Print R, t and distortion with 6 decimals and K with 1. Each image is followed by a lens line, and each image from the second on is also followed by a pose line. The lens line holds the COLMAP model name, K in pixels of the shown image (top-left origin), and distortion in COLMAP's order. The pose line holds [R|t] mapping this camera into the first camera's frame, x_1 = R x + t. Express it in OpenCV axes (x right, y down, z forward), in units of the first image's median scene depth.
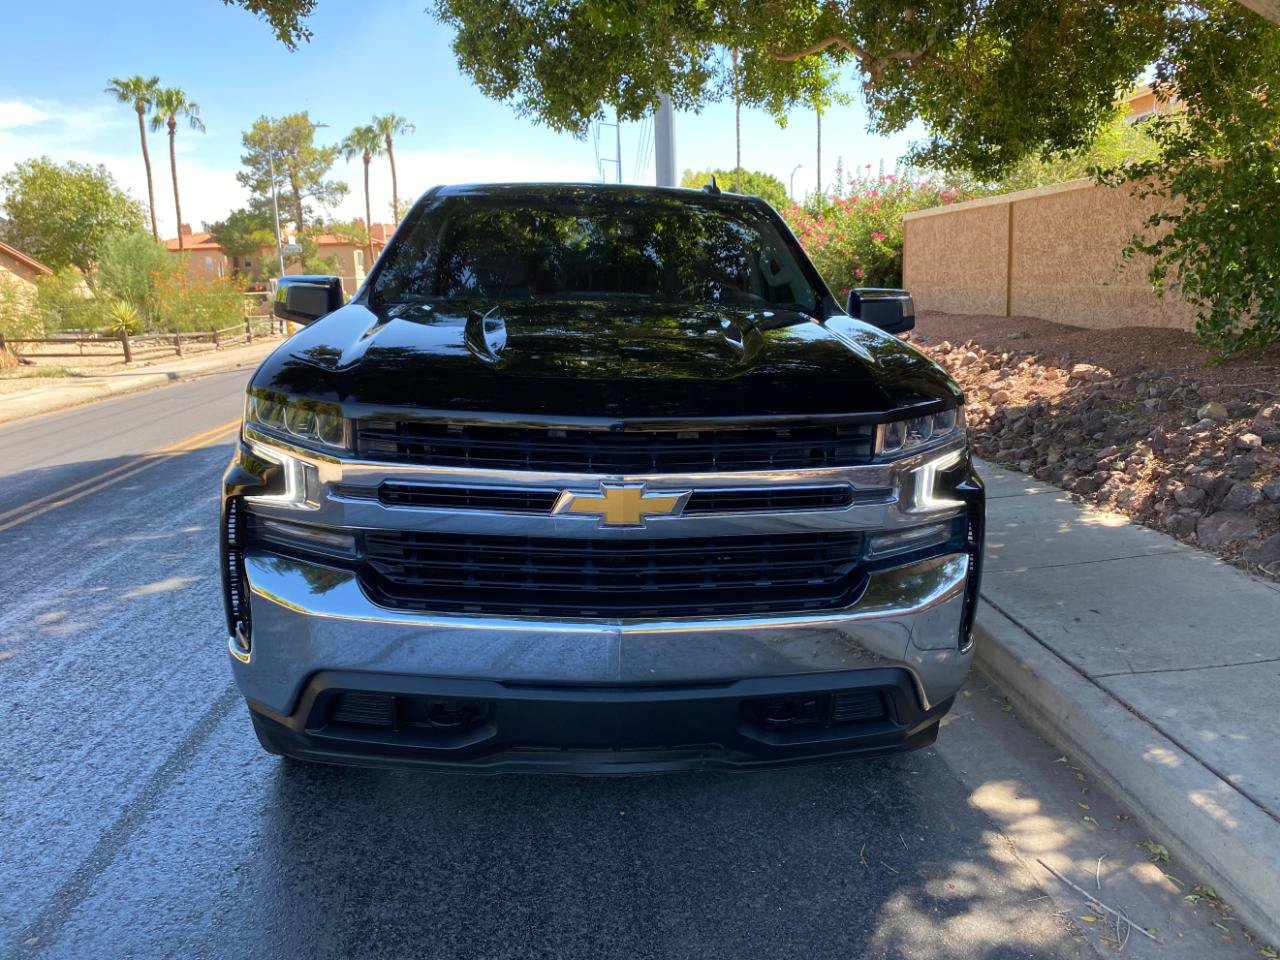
lens RADIAL K [[978.1, 0, 640.0], [0, 978.1, 480.0], [0, 0, 1]] dist [0.006278, 0.007608]
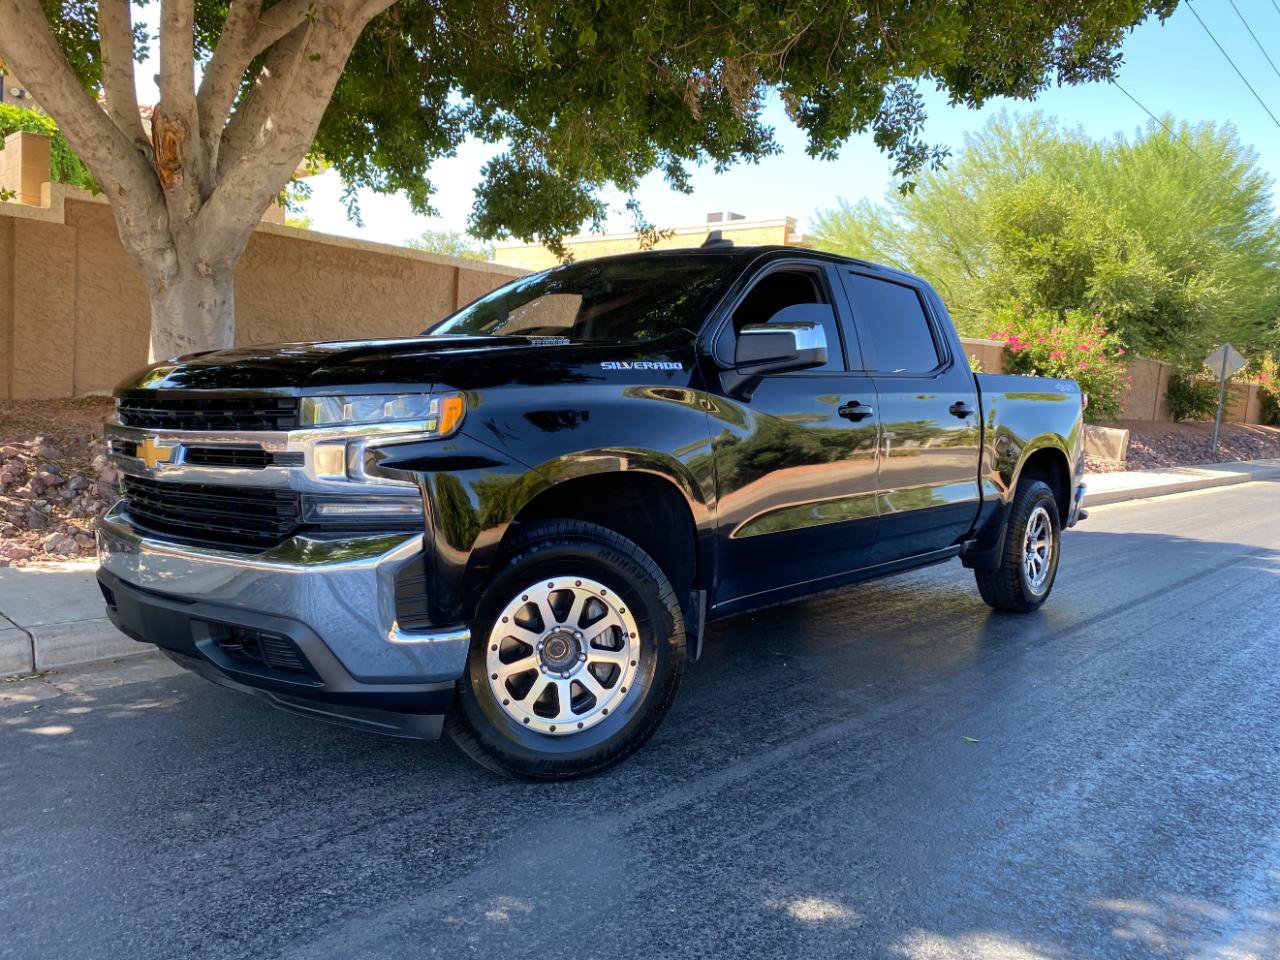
lens RADIAL K [[984.7, 0, 640.0], [0, 984.7, 480.0], [0, 0, 1]] dist [0.011776, -0.010571]
pose [[-0.695524, -0.055264, 0.716375, -0.979014], [0.123944, 0.972863, 0.195387, -0.282085], [-0.707732, 0.224687, -0.669799, 1.869717]]
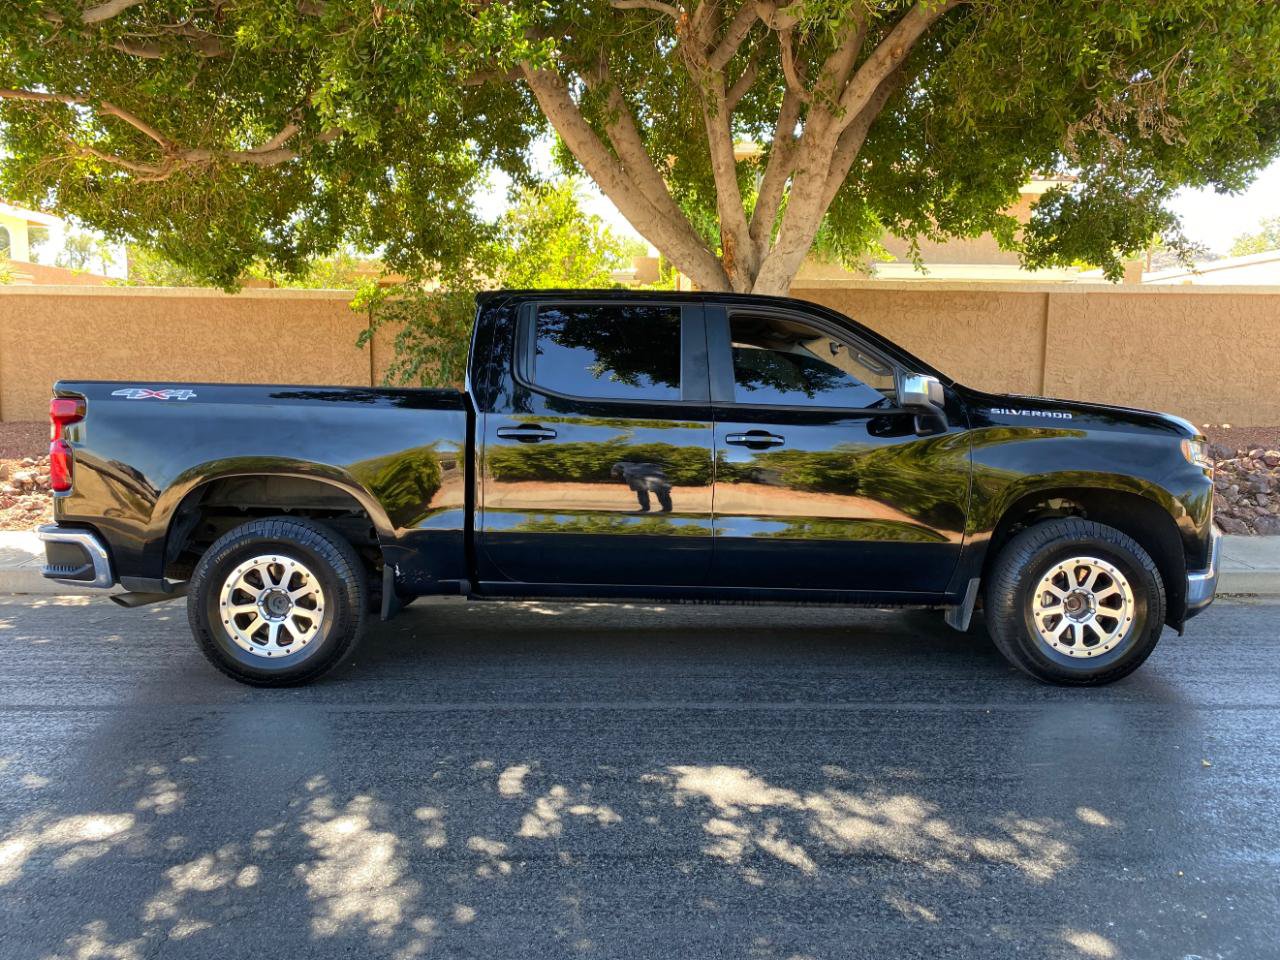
lens RADIAL K [[976.6, 0, 640.0], [0, 976.6, 480.0], [0, 0, 1]] dist [0.013567, -0.009623]
pose [[0.057478, -0.060231, 0.996528, -1.621823], [0.192010, 0.980210, 0.048170, -0.213681], [-0.979708, 0.188574, 0.067906, 1.319069]]
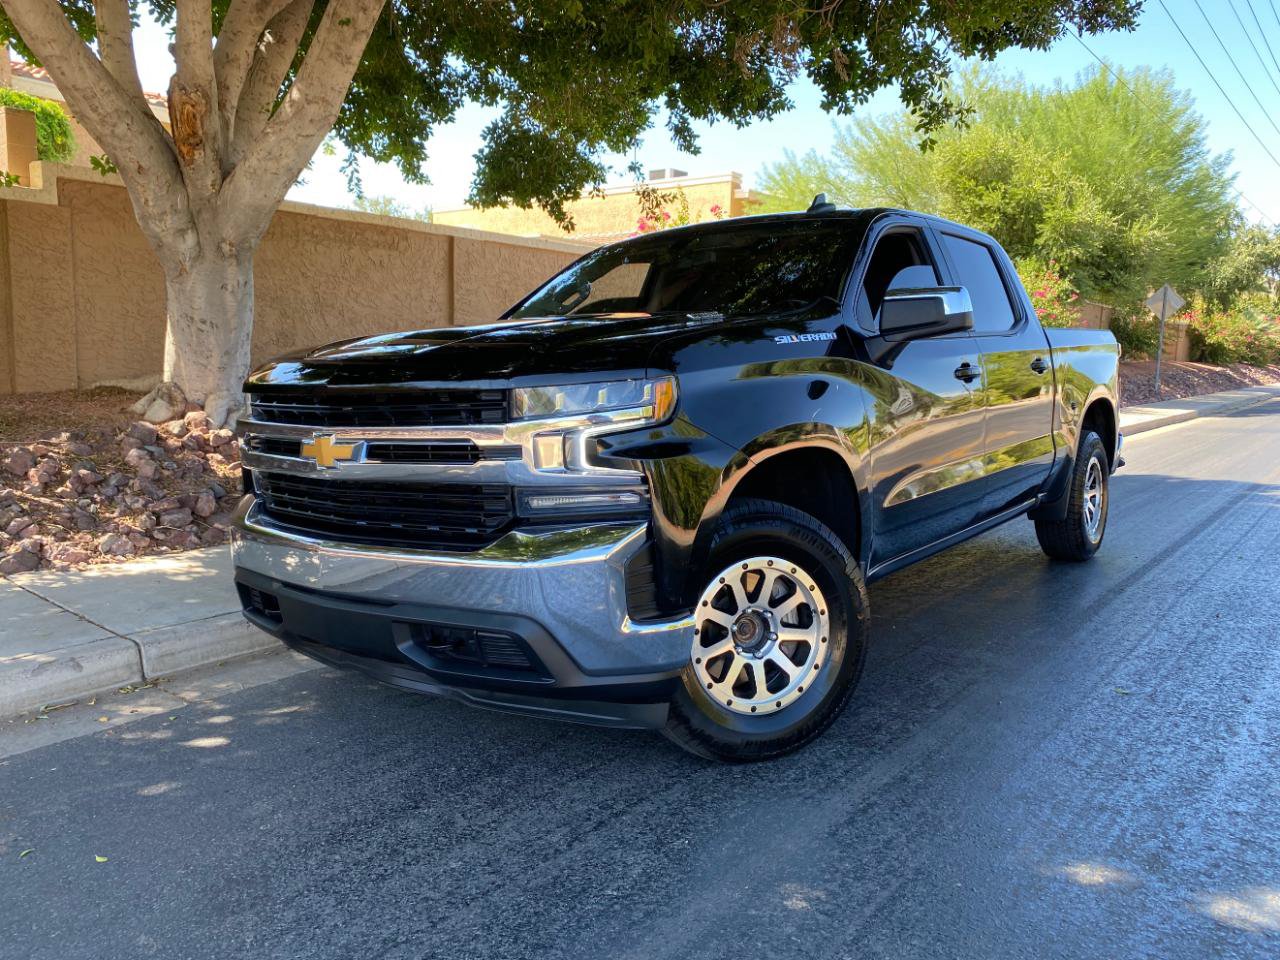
lens RADIAL K [[984.7, 0, 640.0], [0, 984.7, 480.0], [0, 0, 1]] dist [0.011776, -0.010571]
pose [[-0.743654, -0.048378, 0.666812, -0.813634], [0.155574, 0.957478, 0.242968, -0.324688], [-0.650212, 0.284423, -0.704506, 2.001955]]
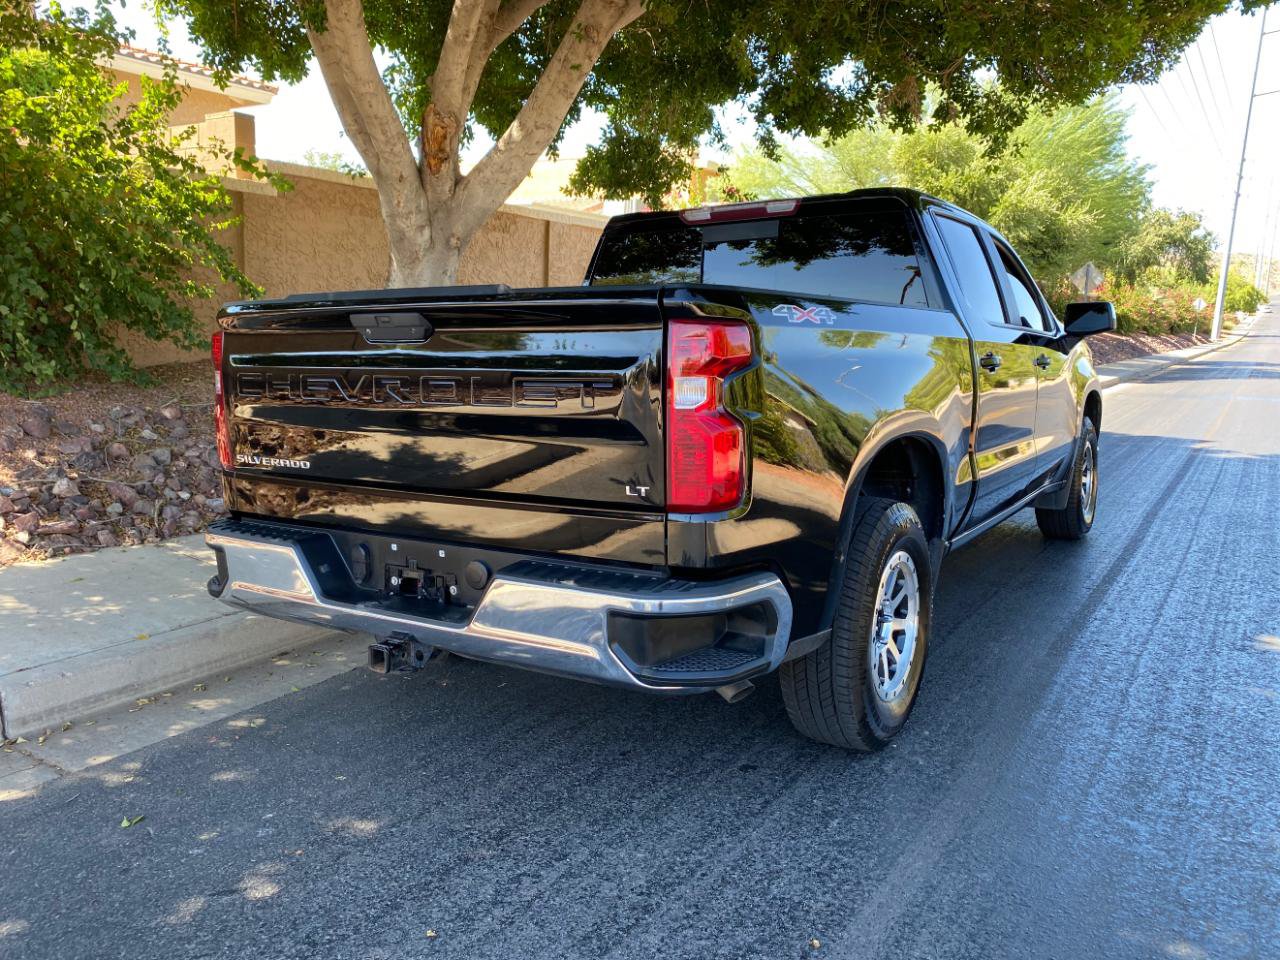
lens RADIAL K [[978.1, 0, 640.0], [0, 978.1, 480.0], [0, 0, 1]] dist [0.006278, 0.007608]
pose [[-0.801291, -0.079374, 0.592986, -0.718811], [0.126200, 0.946433, 0.297217, -0.498402], [-0.584813, 0.312992, -0.748351, 2.656504]]
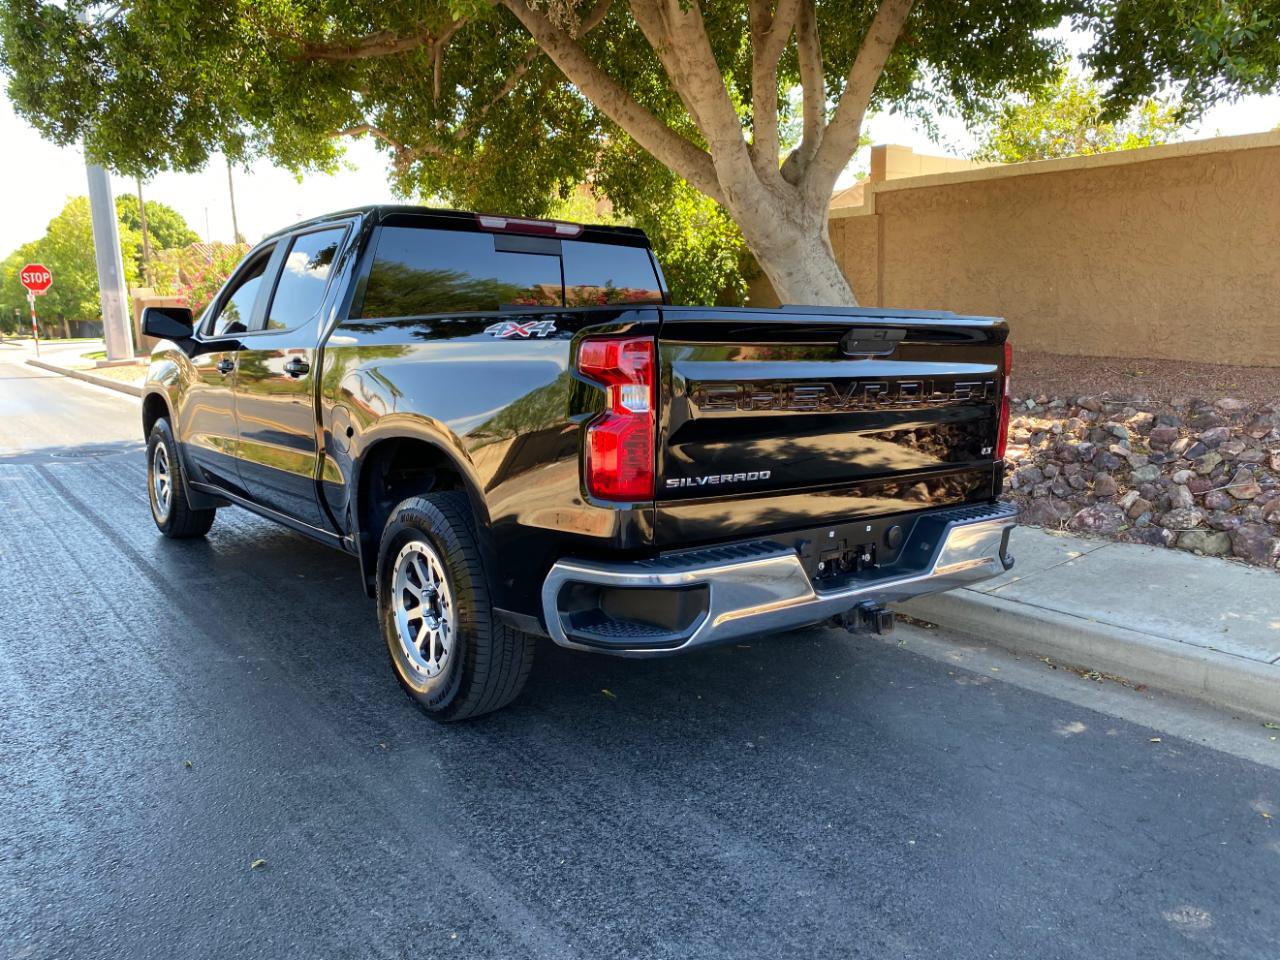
lens RADIAL K [[984.7, 0, 640.0], [0, 984.7, 480.0], [0, 0, 1]] dist [0.011776, -0.010571]
pose [[0.836636, -0.081111, 0.541720, -0.598065], [0.101361, 0.994821, -0.007590, 0.136541], [-0.538299, 0.061259, 0.840524, -0.625286]]
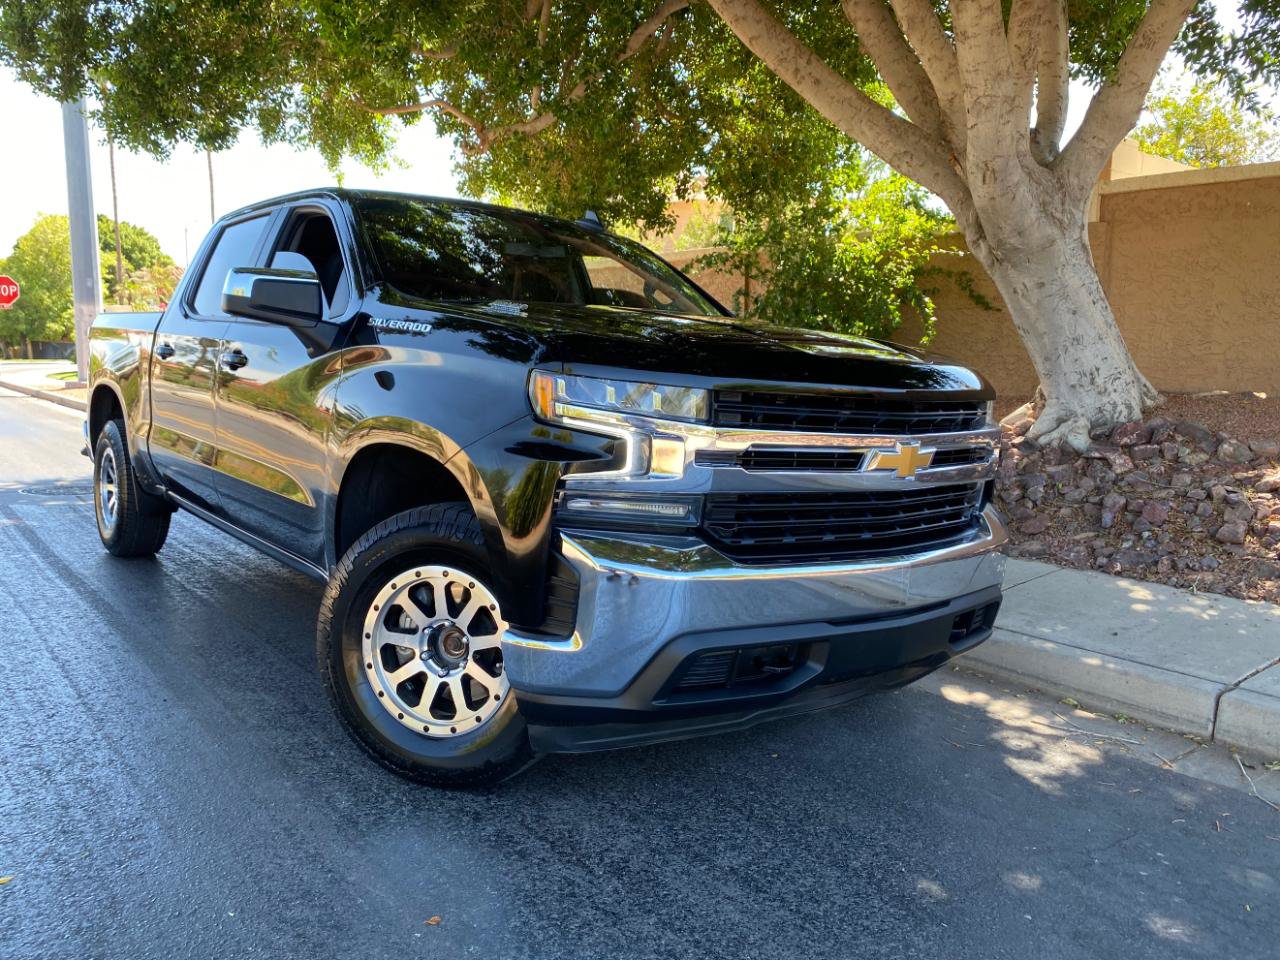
lens RADIAL K [[976.6, 0, 640.0], [0, 976.6, 480.0], [0, 0, 1]] dist [0.013567, -0.009623]
pose [[0.816723, -0.032033, 0.576140, -0.598982], [0.072355, 0.996263, -0.047176, 0.048746], [-0.572475, 0.080216, 0.815989, 0.105757]]
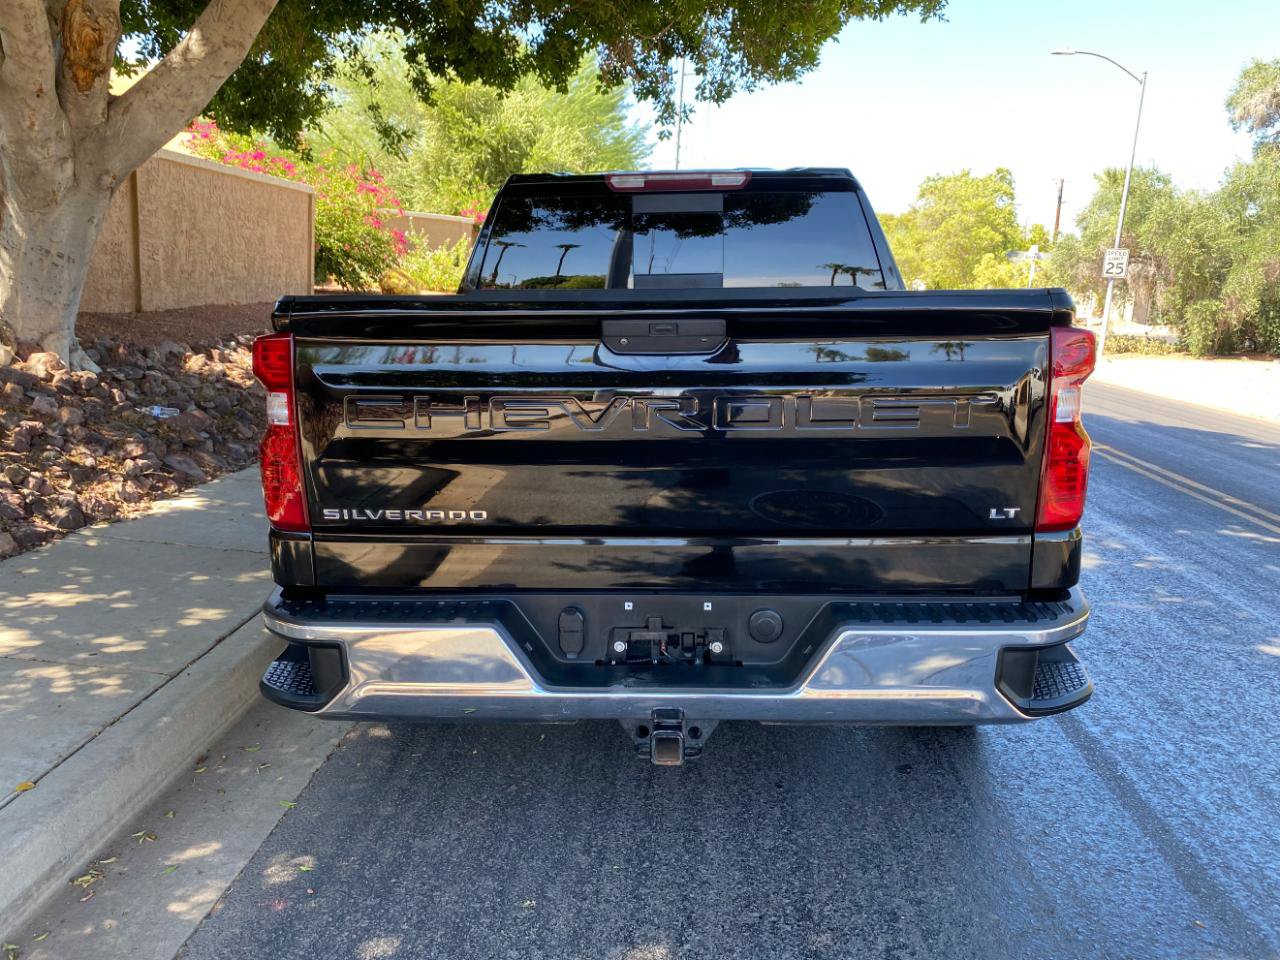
lens RADIAL K [[984.7, 0, 640.0], [0, 984.7, 480.0], [0, 0, 1]] dist [0.011776, -0.010571]
pose [[-0.992398, -0.018240, 0.121709, -0.188684], [0.030448, 0.921819, 0.386422, -0.558748], [-0.119242, 0.387190, -0.914257, 2.747669]]
